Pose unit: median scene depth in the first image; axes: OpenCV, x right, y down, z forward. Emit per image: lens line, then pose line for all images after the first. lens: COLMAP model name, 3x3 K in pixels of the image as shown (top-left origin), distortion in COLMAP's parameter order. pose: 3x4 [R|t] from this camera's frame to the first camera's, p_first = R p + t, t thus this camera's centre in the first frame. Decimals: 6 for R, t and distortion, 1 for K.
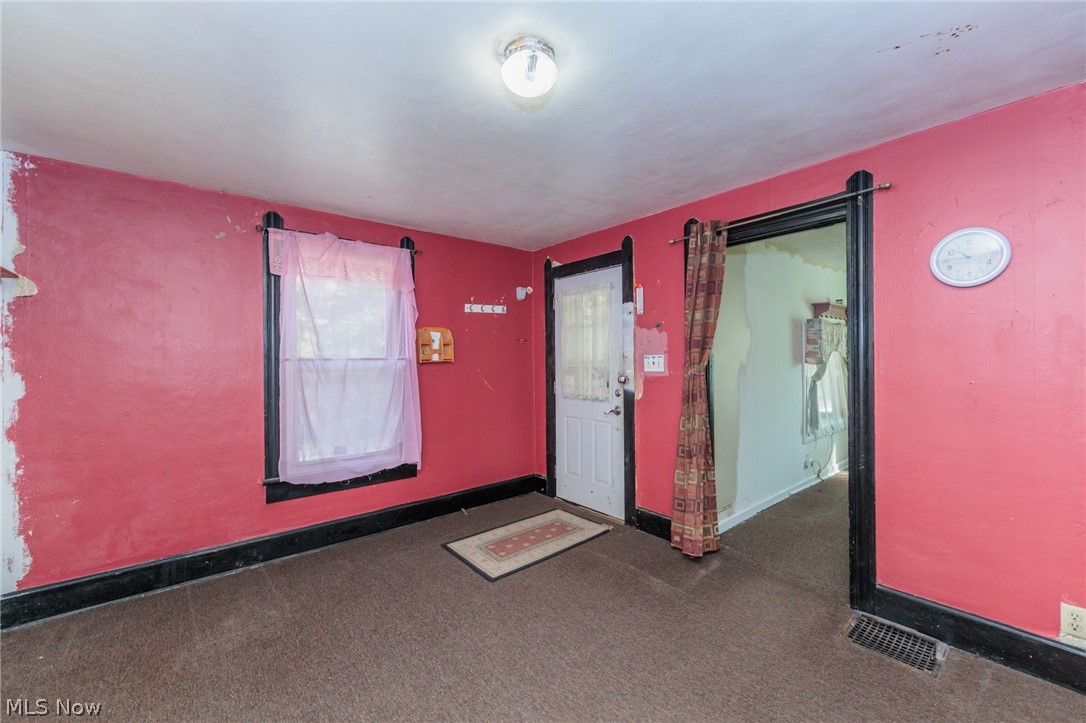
lens RADIAL K [[430.9, 0, 545.3], [0, 430.9, 359.2], [0, 0, 1]] dist [-0.001580, -0.000279]
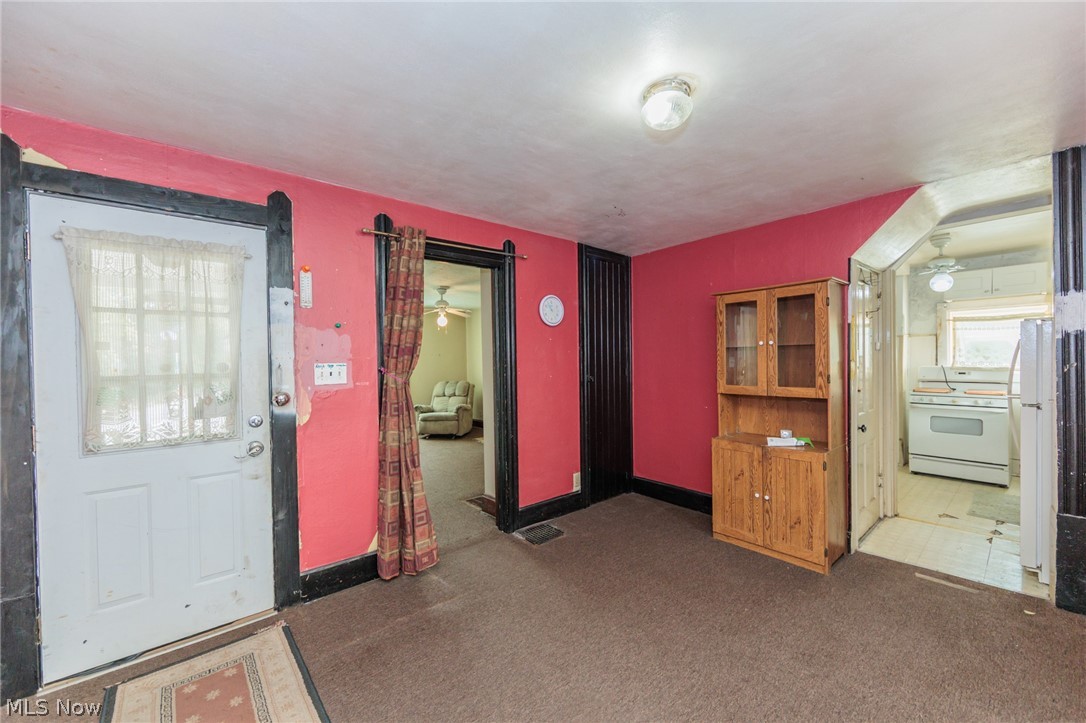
lens RADIAL K [[424.7, 0, 546.1], [0, 424.7, 365.0], [0, 0, 1]] dist [-0.001398, -0.000267]
pose [[-0.010174, -0.005268, 0.999934, -0.558662], [0.015833, 0.999860, 0.005429, -0.004678], [-0.999823, 0.015888, -0.010089, 0.656912]]
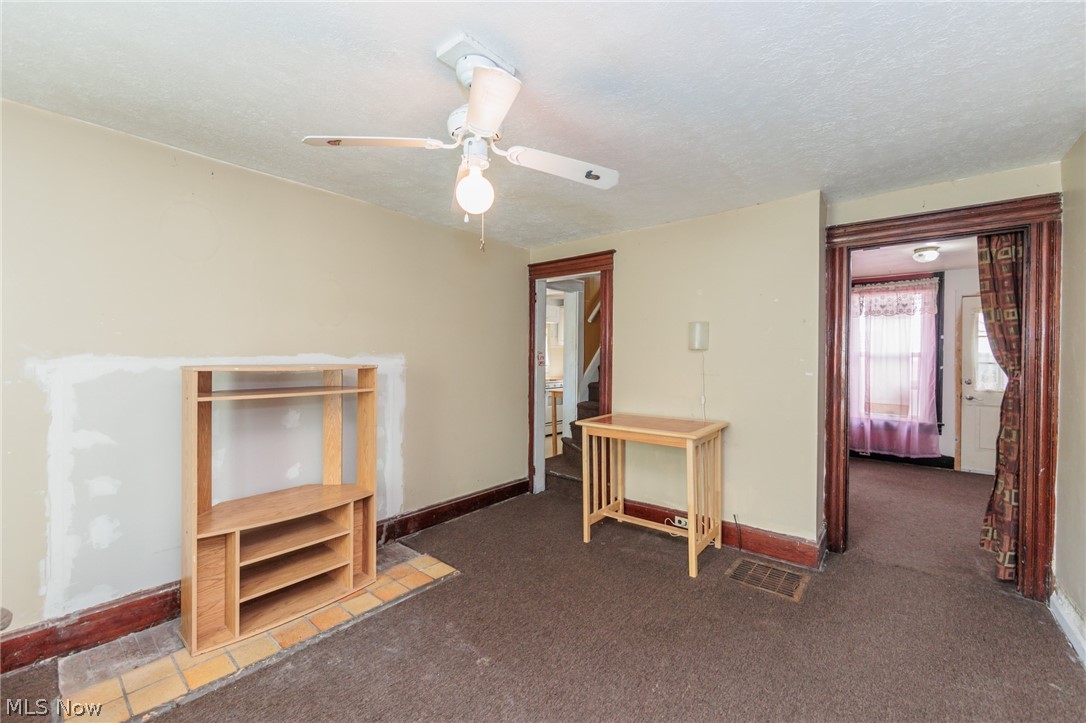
lens RADIAL K [[439.6, 0, 544.1], [0, 439.6, 357.7], [0, 0, 1]] dist [-0.009248, -0.000138]
pose [[-0.983720, 0.003001, -0.179683, 1.403385], [0.001849, 0.999977, 0.006579, -0.018272], [0.179699, 0.006140, -0.983703, 1.618709]]
